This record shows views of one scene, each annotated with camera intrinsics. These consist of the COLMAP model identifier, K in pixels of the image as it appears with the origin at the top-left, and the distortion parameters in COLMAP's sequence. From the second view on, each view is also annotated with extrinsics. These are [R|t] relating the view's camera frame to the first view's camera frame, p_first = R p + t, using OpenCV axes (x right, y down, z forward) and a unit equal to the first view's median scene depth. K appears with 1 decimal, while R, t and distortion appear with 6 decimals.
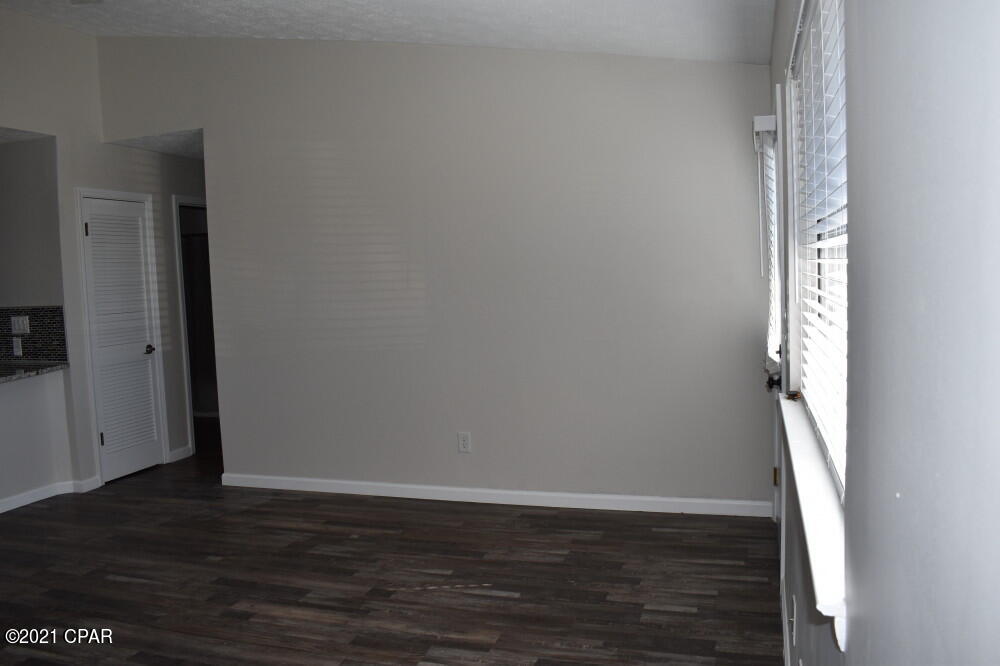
lens RADIAL K [[775.8, 0, 500.0], [0, 775.8, 333.0], [0, 0, 1]] dist [-0.106626, 0.025976]
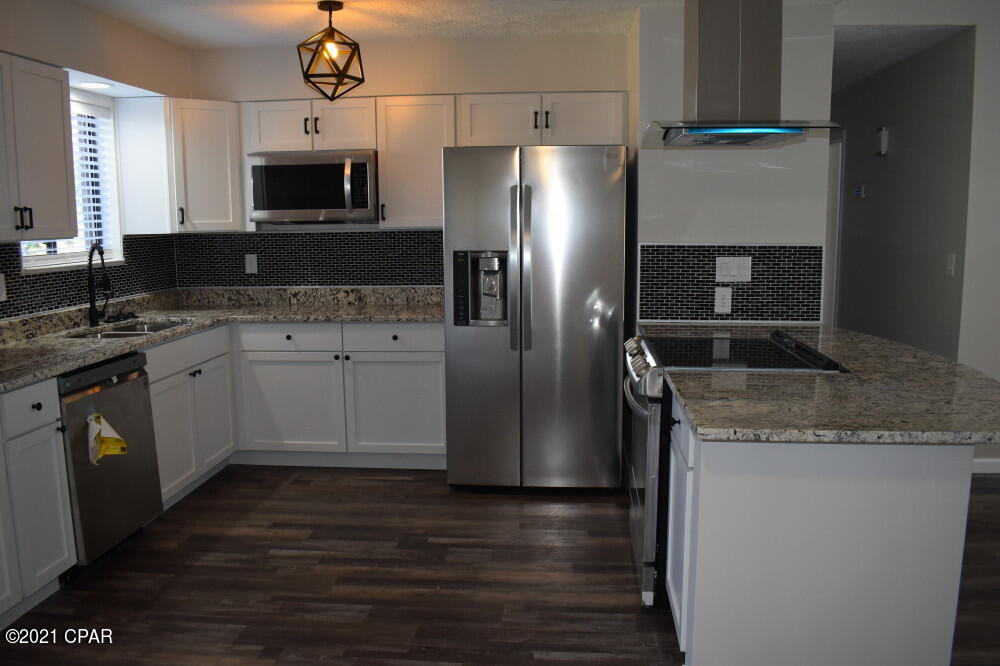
lens RADIAL K [[775.8, 0, 500.0], [0, 775.8, 333.0], [0, 0, 1]] dist [-0.106626, 0.025976]
pose [[0.977725, 0.000148, 0.209888, -1.294555], [-0.011572, 0.998517, 0.053198, 0.016569], [-0.209569, -0.054442, 0.976277, 0.438155]]
